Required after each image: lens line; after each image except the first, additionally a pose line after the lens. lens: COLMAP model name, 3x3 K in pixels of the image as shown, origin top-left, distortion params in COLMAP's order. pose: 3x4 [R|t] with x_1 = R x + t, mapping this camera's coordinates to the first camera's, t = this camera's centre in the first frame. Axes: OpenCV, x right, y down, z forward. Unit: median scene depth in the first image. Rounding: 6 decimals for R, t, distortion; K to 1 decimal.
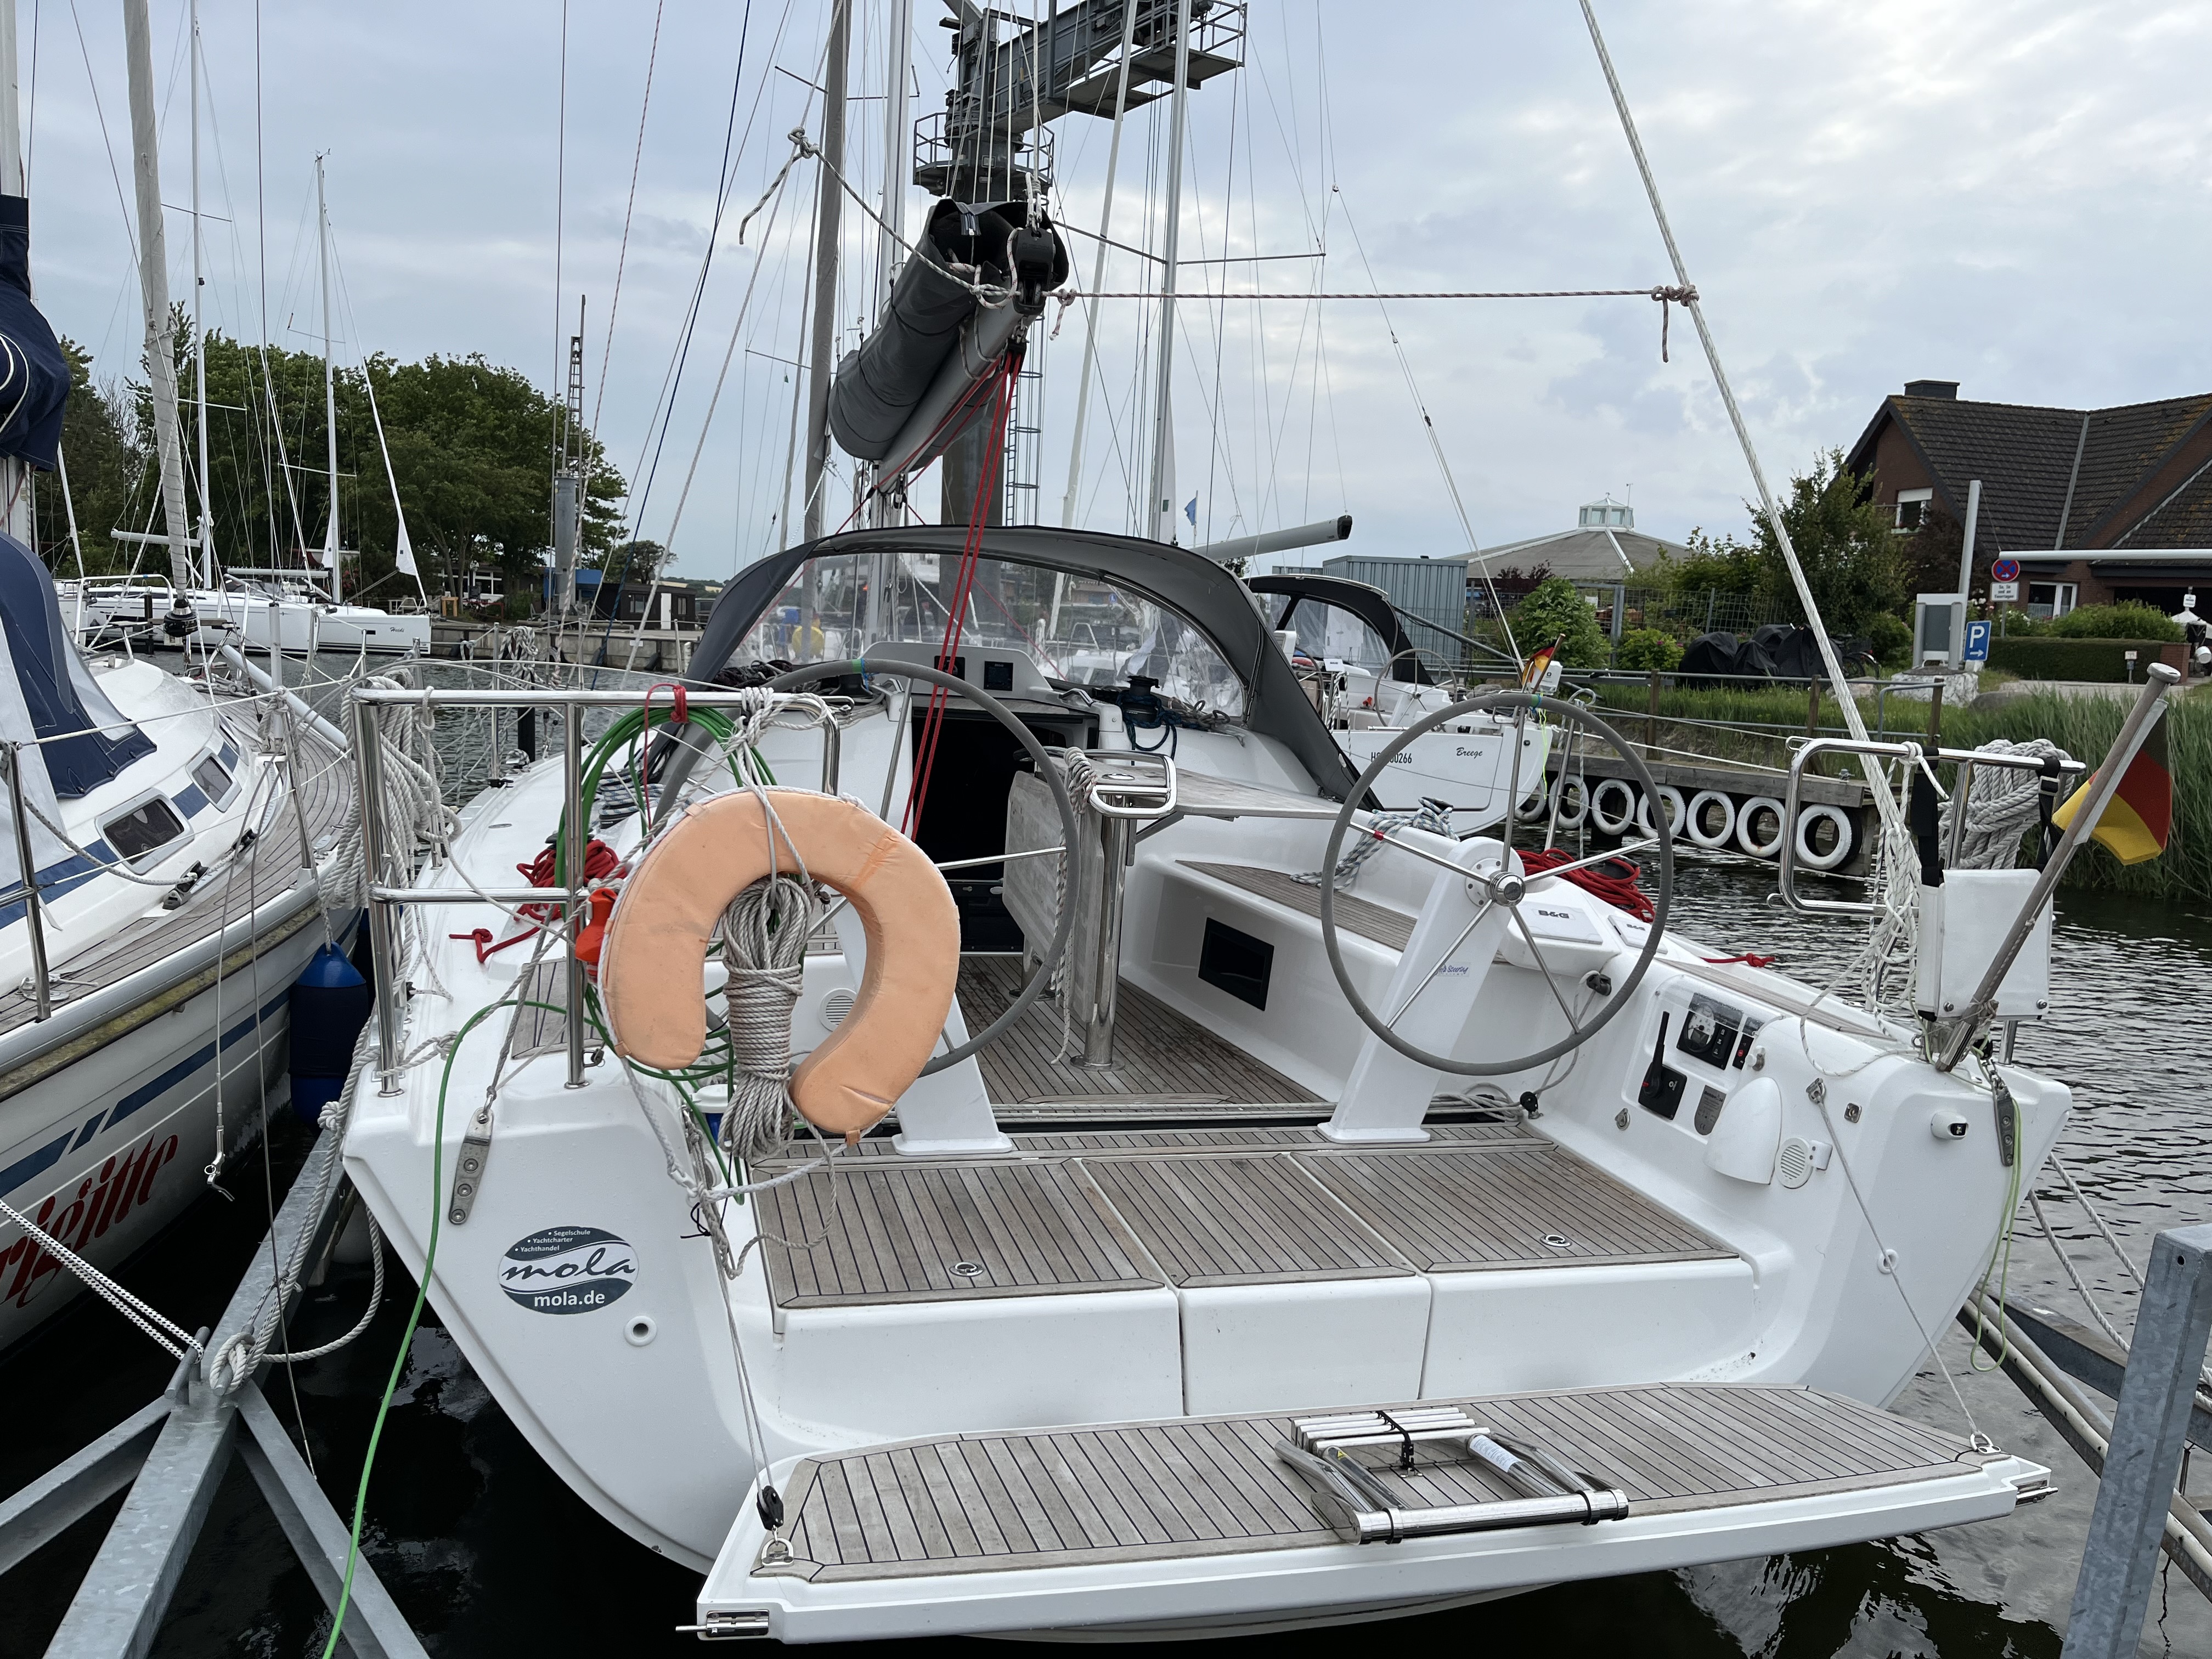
lens RADIAL K [[1673.2, 0, 1111.8], [0, 1673.2, 772.3], [0, 0, 1]] dist [0.064095, -0.098222]
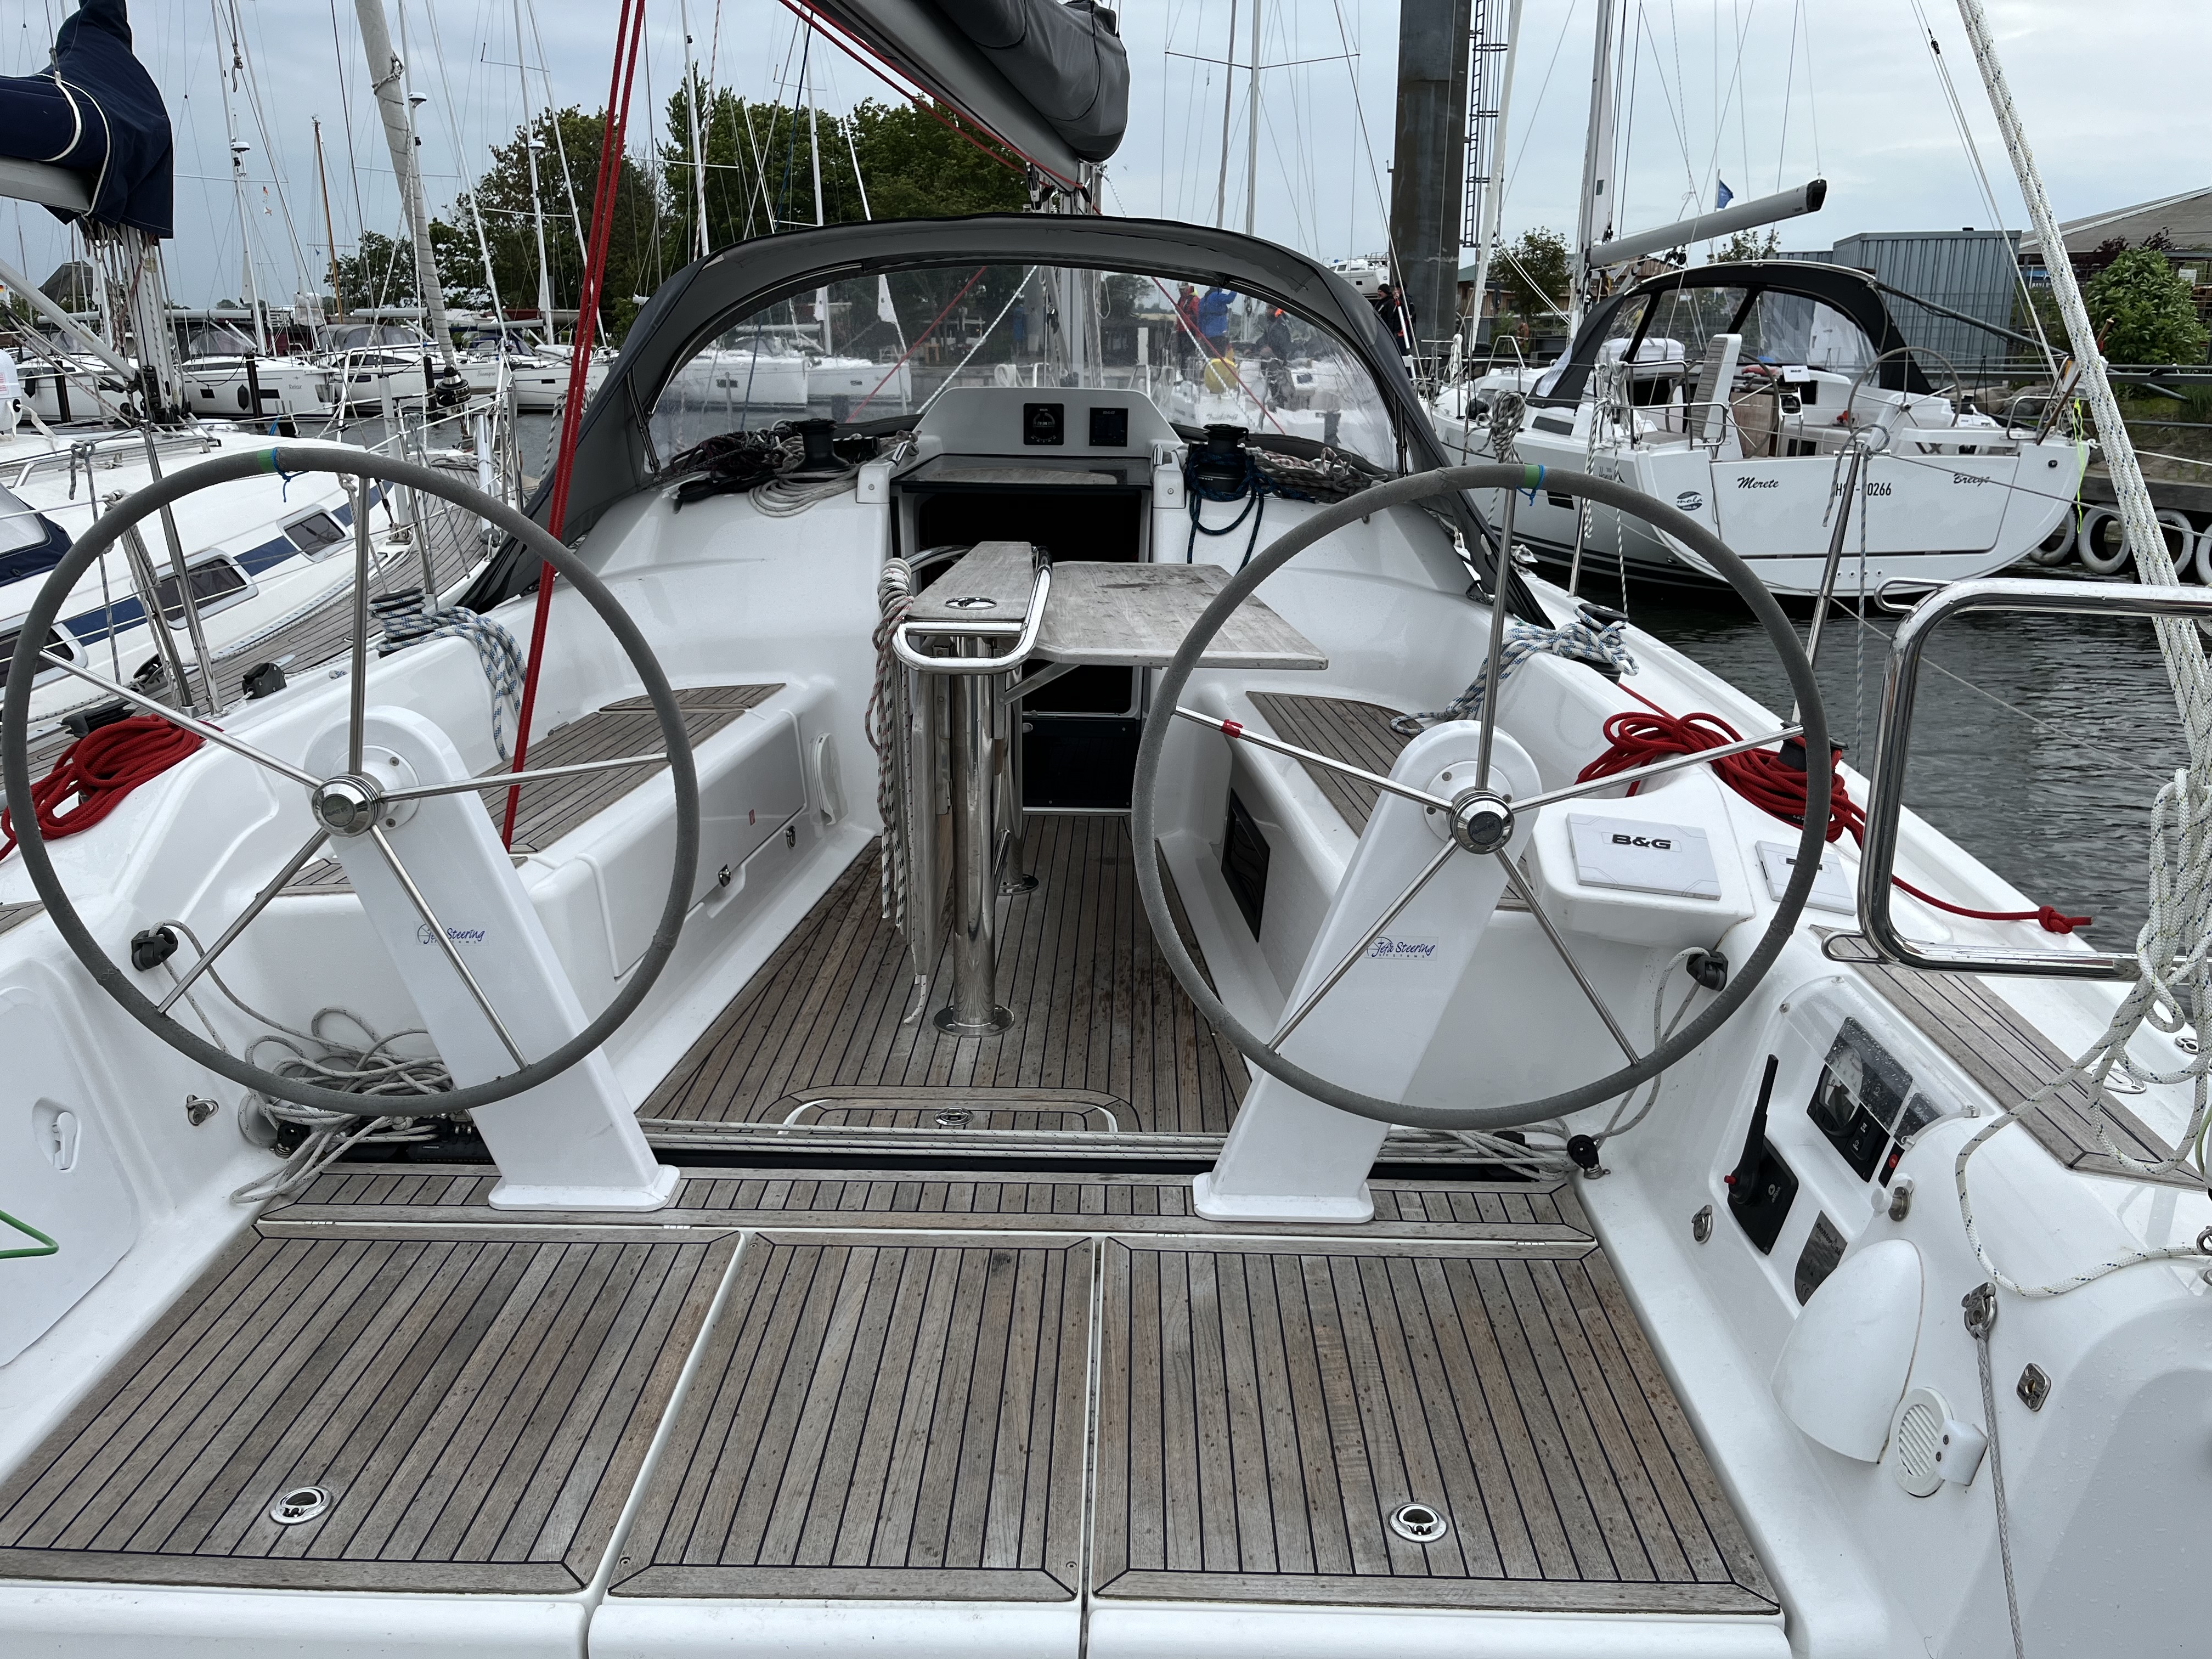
lens RADIAL K [[1673.2, 0, 1111.8], [0, 1673.2, 772.3], [0, 0, 1]] dist [0.064095, -0.098222]
pose [[0.955069, 0.022739, -0.295509, 0.163720], [0.024503, 0.987581, 0.155186, -0.020895], [0.295368, -0.155454, 0.942652, 0.255775]]
